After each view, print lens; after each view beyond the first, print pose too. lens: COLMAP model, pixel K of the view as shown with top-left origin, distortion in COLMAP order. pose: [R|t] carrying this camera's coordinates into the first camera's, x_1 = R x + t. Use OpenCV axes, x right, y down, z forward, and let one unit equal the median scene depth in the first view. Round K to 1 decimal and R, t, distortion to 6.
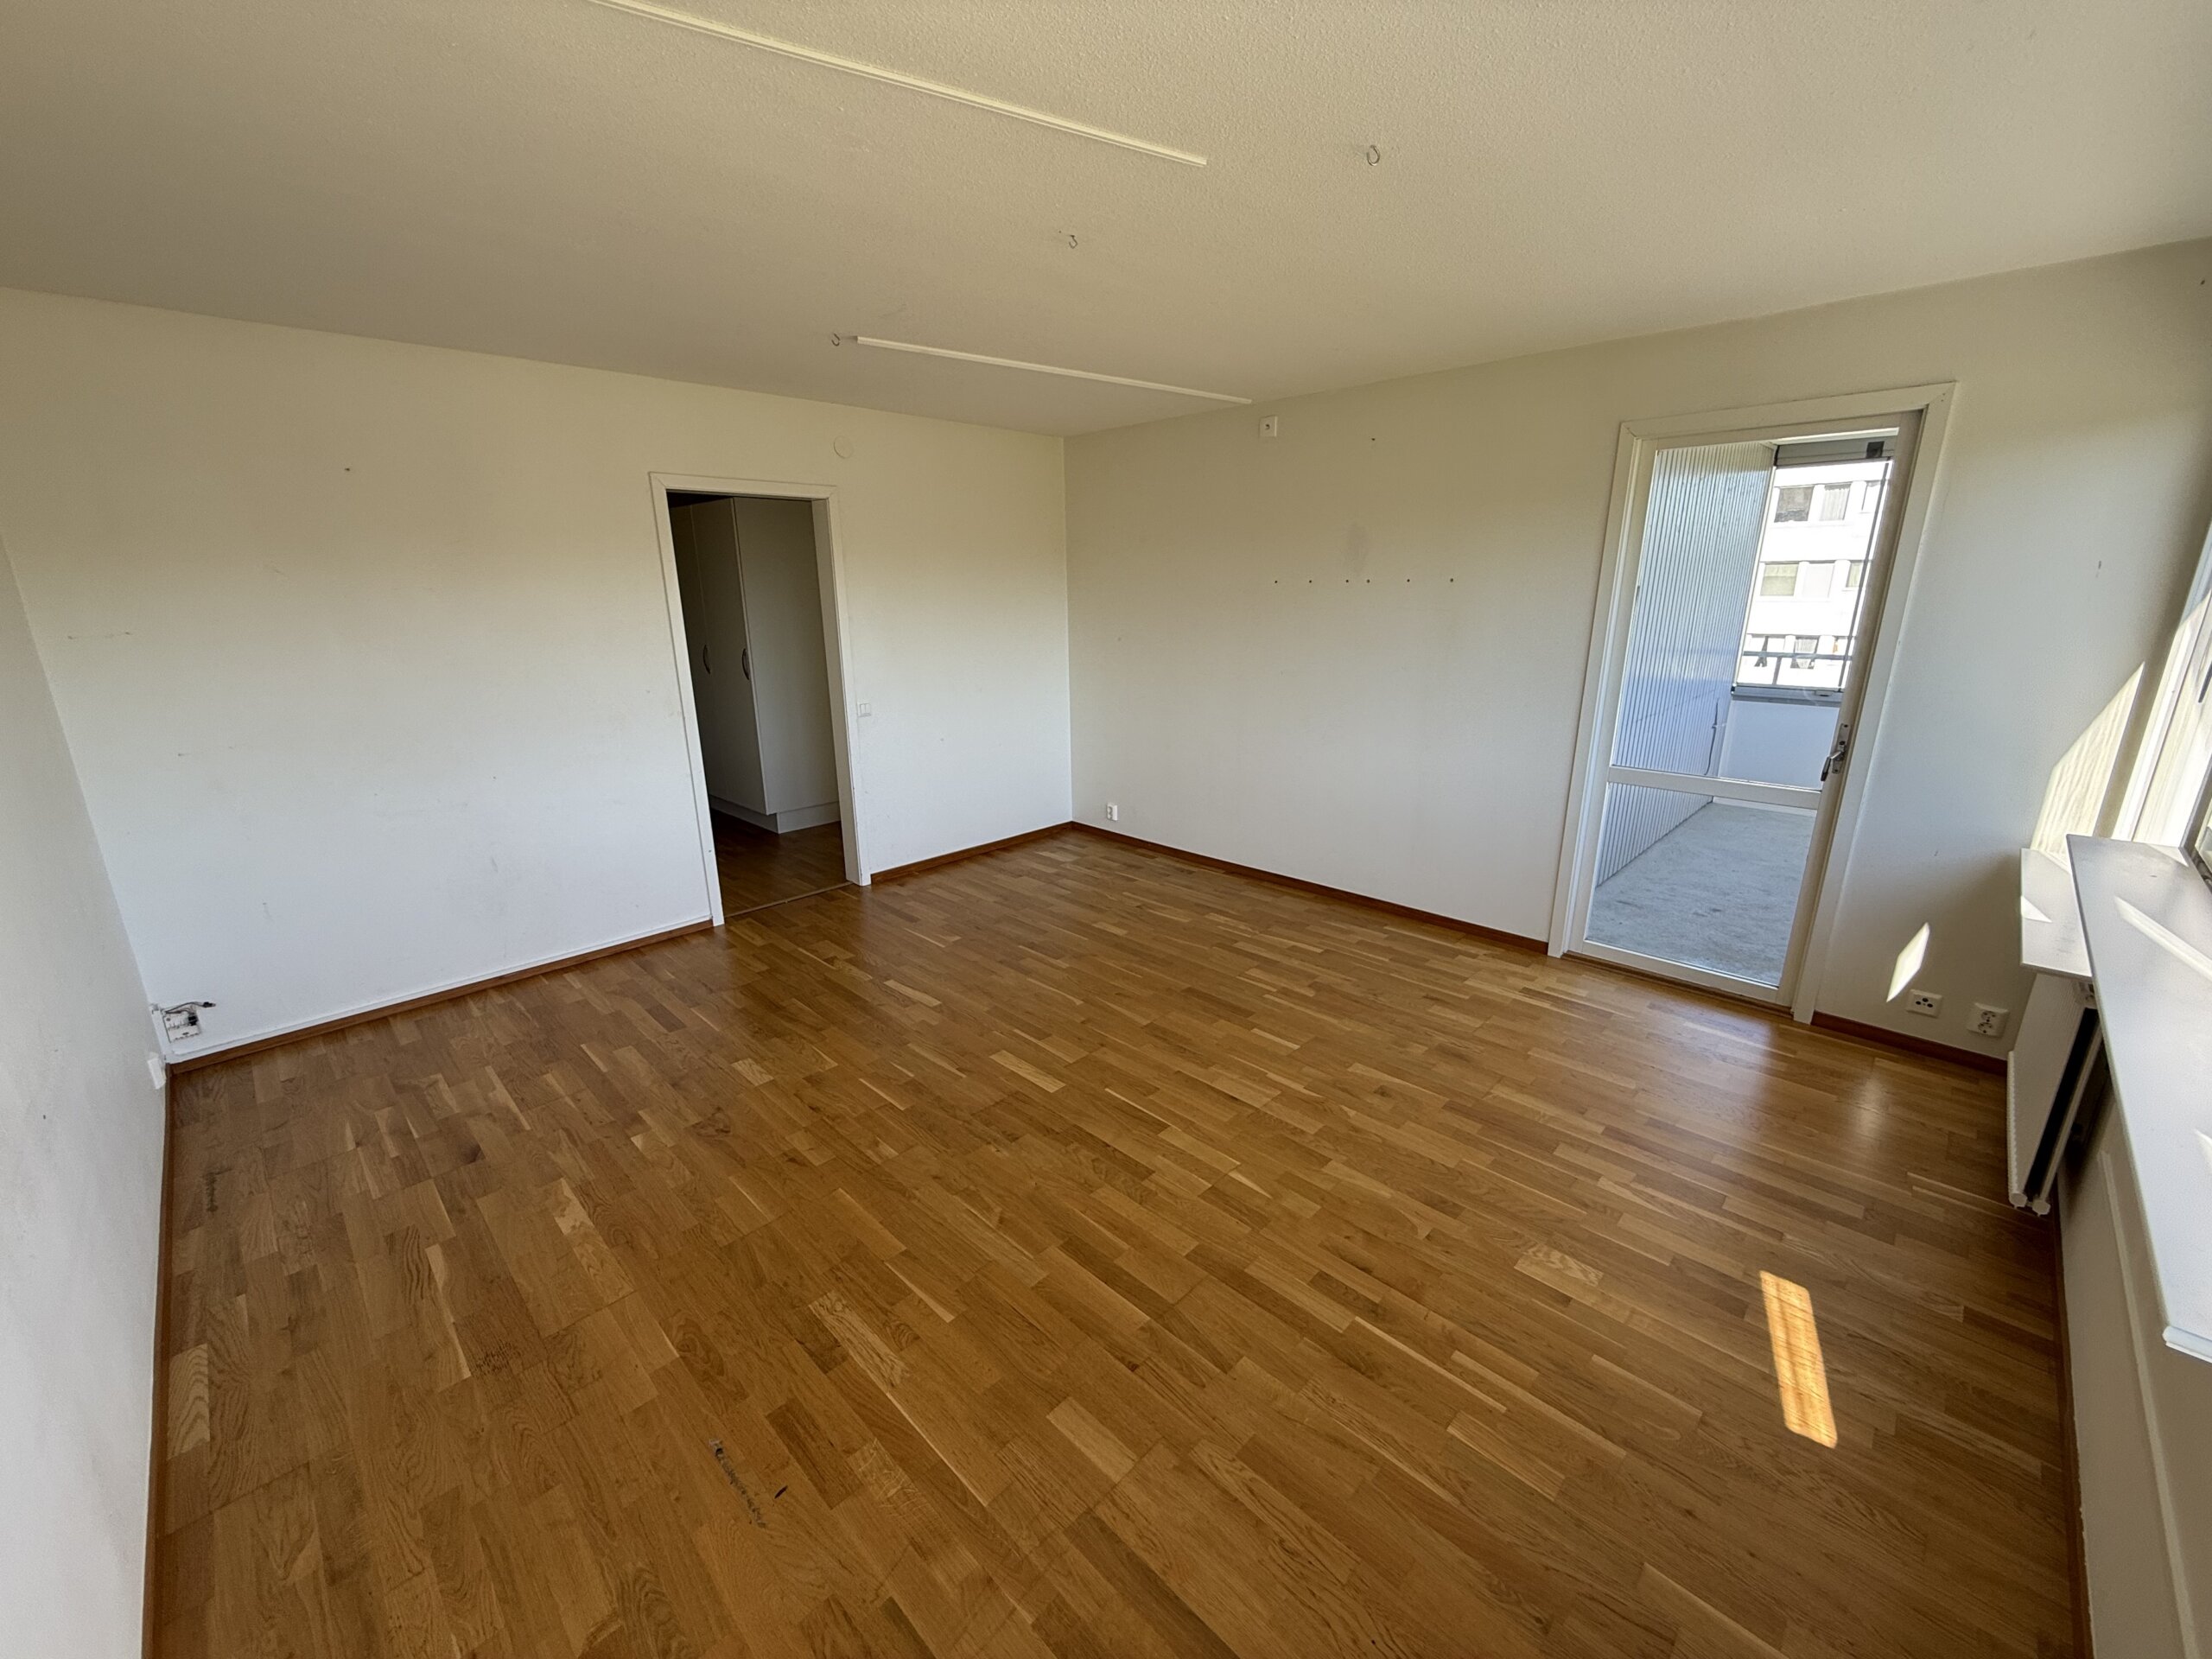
lens RADIAL K [[881.1, 0, 1106.0], [0, 881.1, 829.5], [0, 0, 1]] dist [-0.000220, 0.000036]
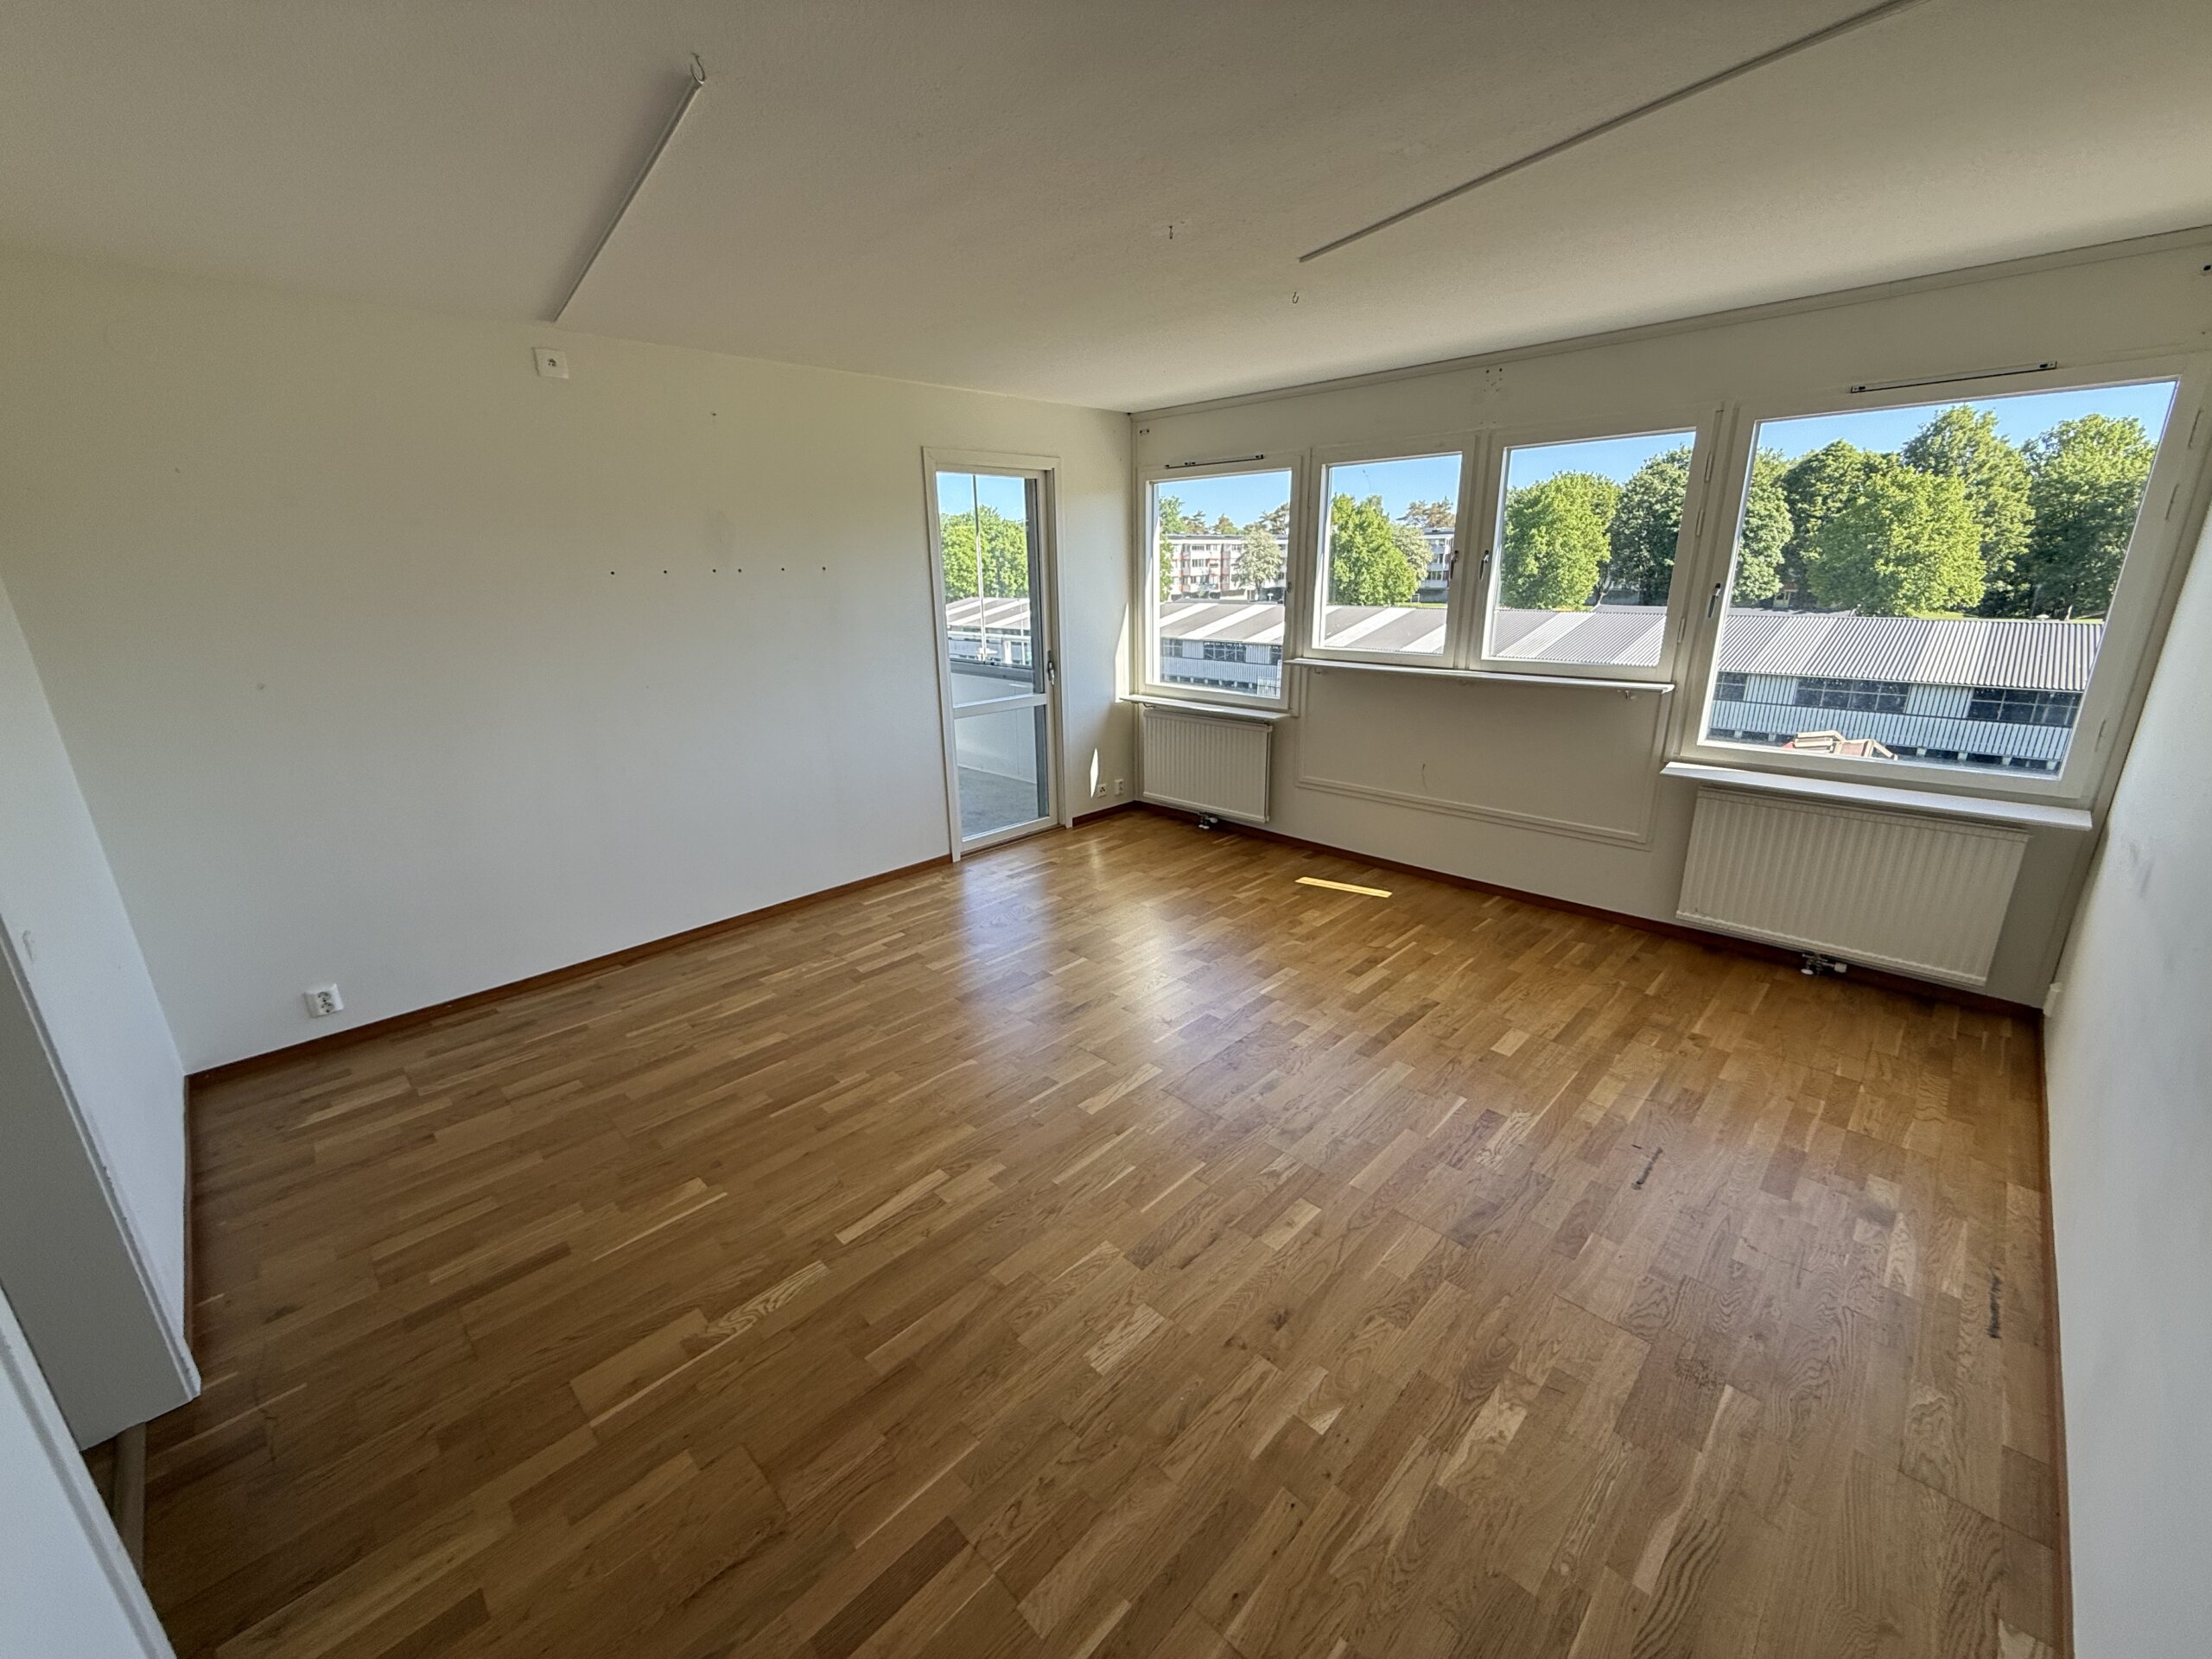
lens RADIAL K [[881.1, 0, 1106.0], [0, 881.1, 829.5], [0, 0, 1]] dist [-0.000220, 0.000036]
pose [[0.000504, -0.281602, 0.959531, -0.697474], [0.288138, 0.918878, 0.269520, -0.178489], [-0.957589, 0.276341, 0.081603, 0.666660]]
